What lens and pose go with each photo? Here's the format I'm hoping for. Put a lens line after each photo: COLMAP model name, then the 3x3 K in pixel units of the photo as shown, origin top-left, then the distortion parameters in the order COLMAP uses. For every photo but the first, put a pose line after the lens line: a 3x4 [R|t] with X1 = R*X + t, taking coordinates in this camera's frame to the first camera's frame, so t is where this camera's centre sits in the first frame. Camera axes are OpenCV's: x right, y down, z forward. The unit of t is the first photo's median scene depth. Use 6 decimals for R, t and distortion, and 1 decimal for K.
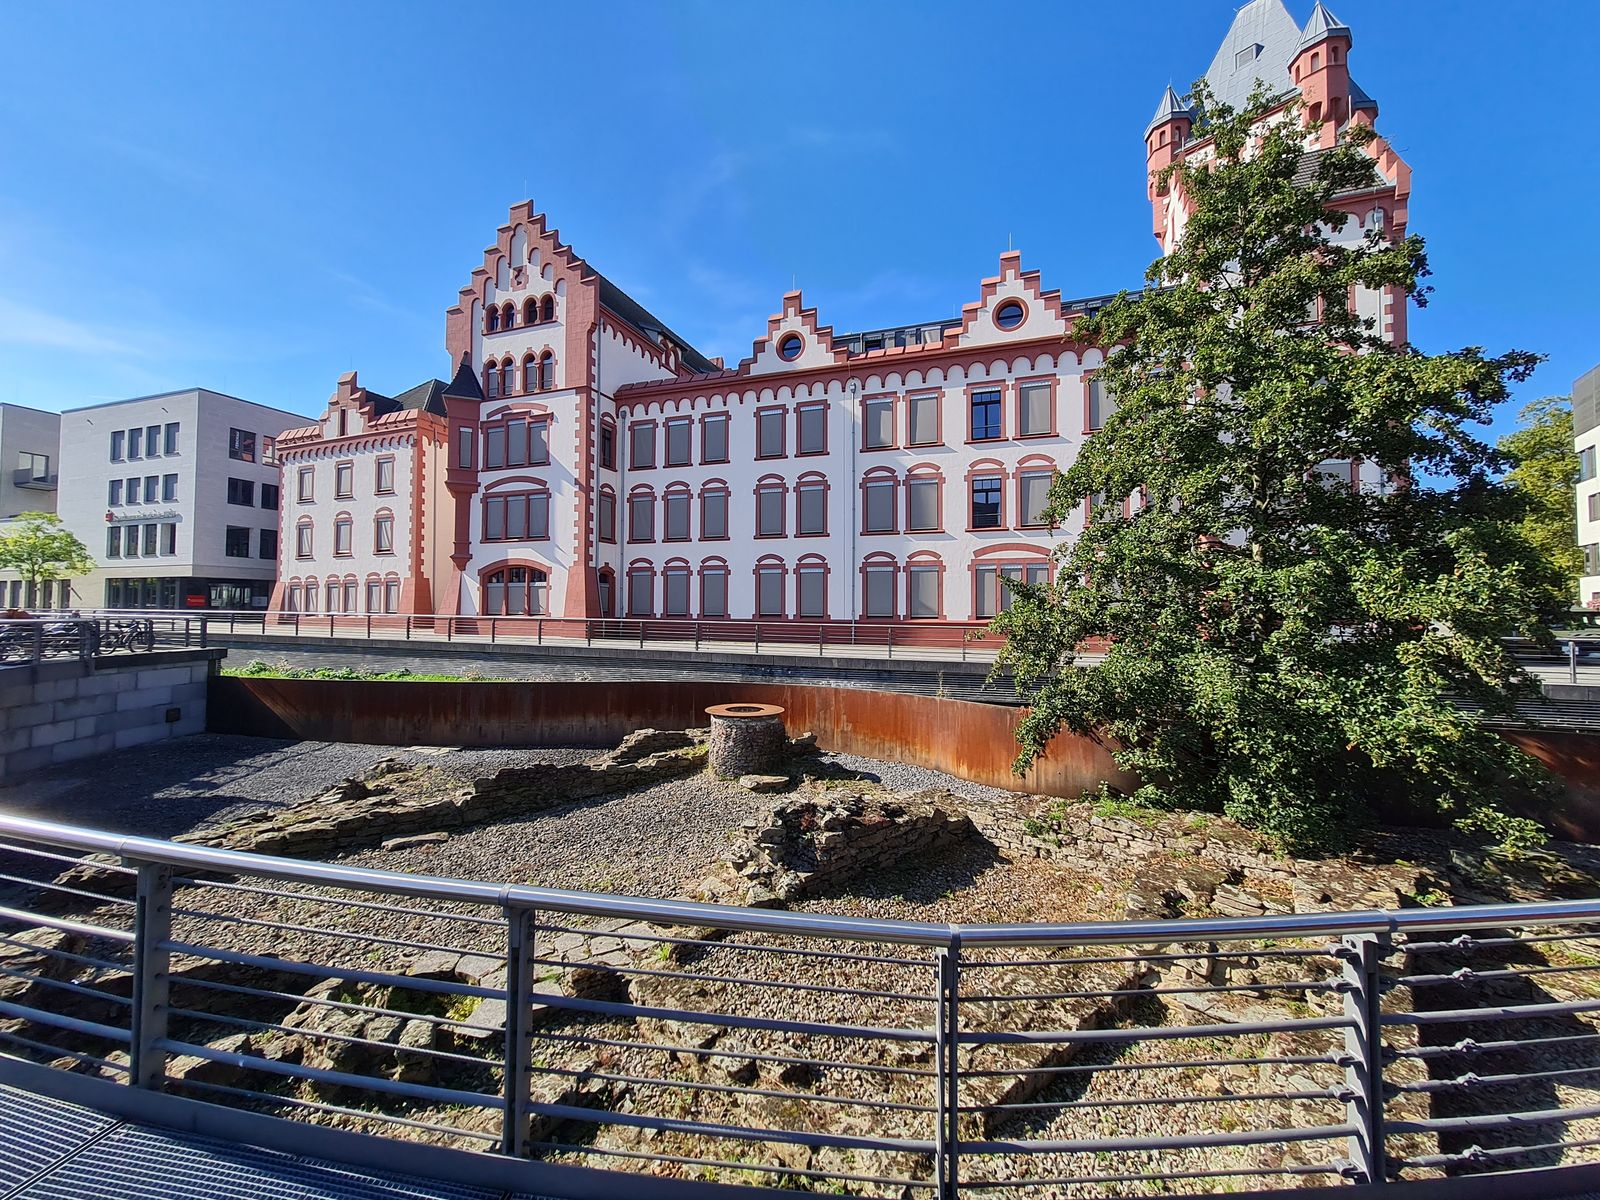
lens RADIAL K [[641.7, 0, 800.0], [0, 641.7, 600.0], [0, 0, 1]] dist [0.000610, -0.000024]
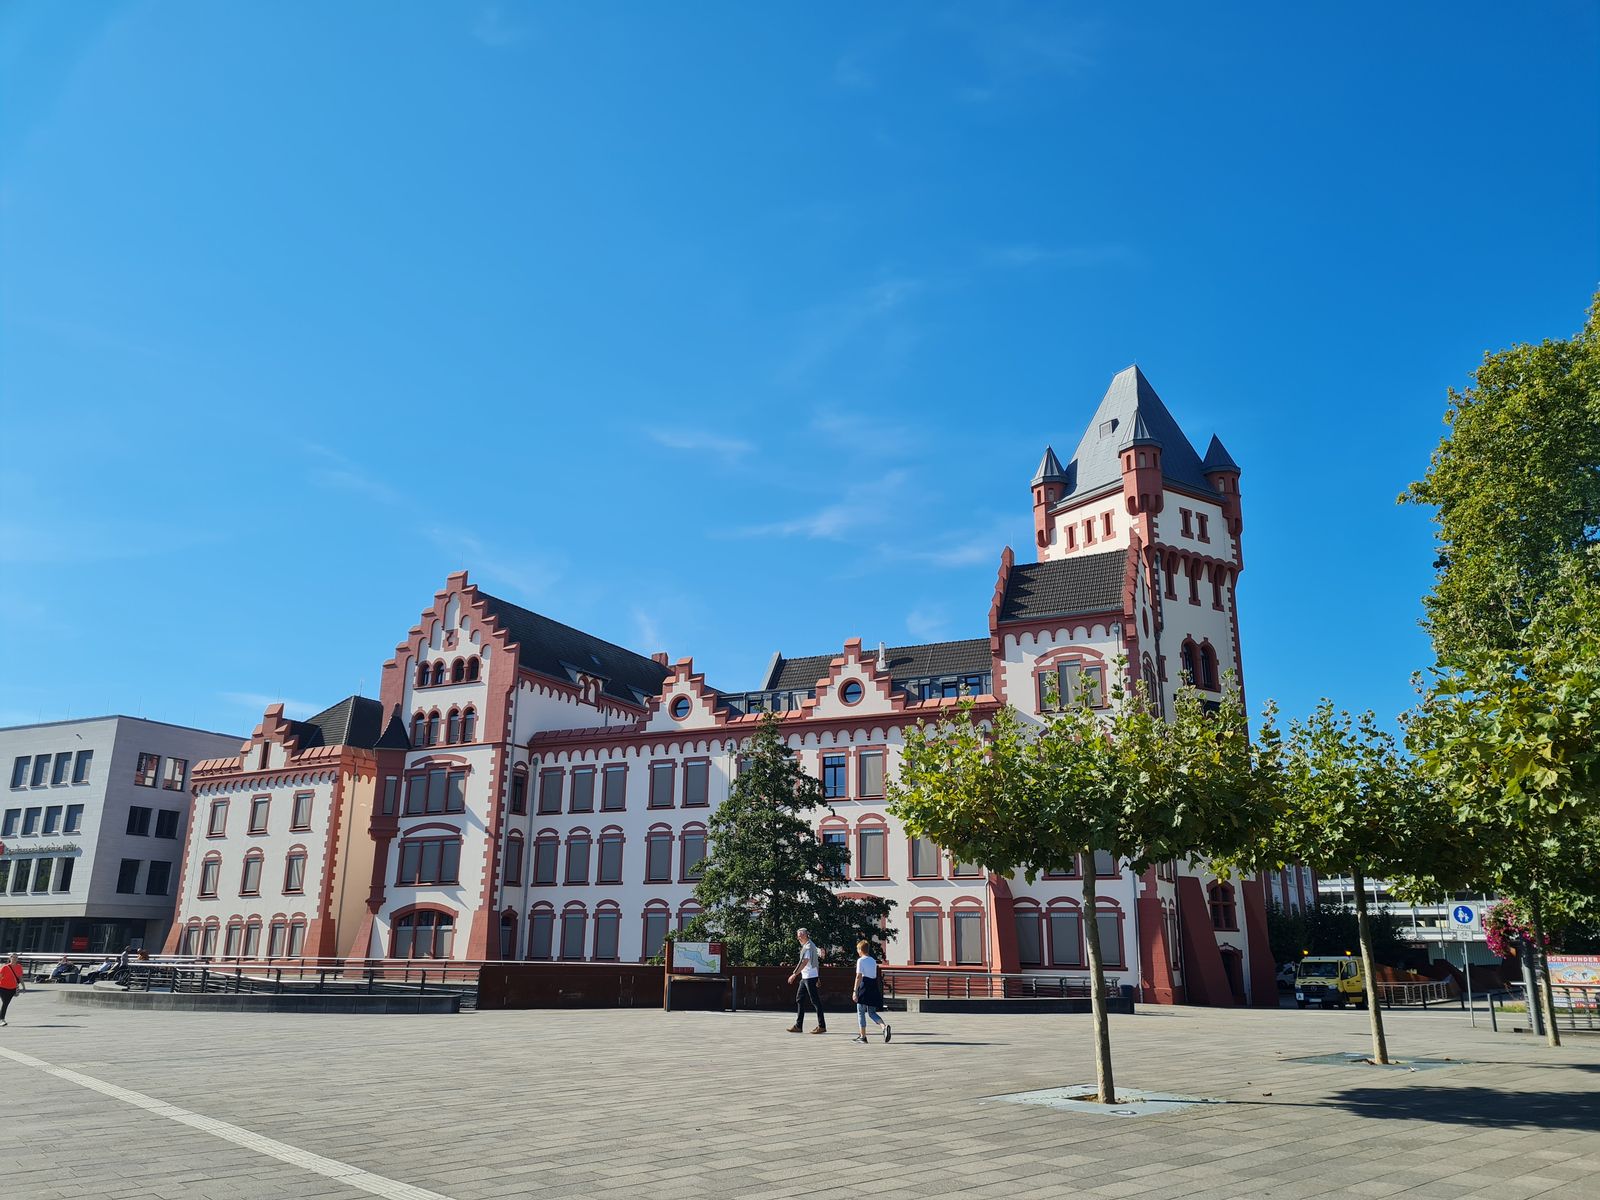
lens RADIAL K [[1250.7, 0, 800.0], [0, 1250.7, 600.0], [0, 0, 1]] dist [0.071789, -0.060534]
pose [[0.993585, -0.025106, -0.110269, 0.400629], [-0.003751, 0.967193, -0.254014, -0.020011], [0.113029, 0.252798, 0.960894, -1.028685]]
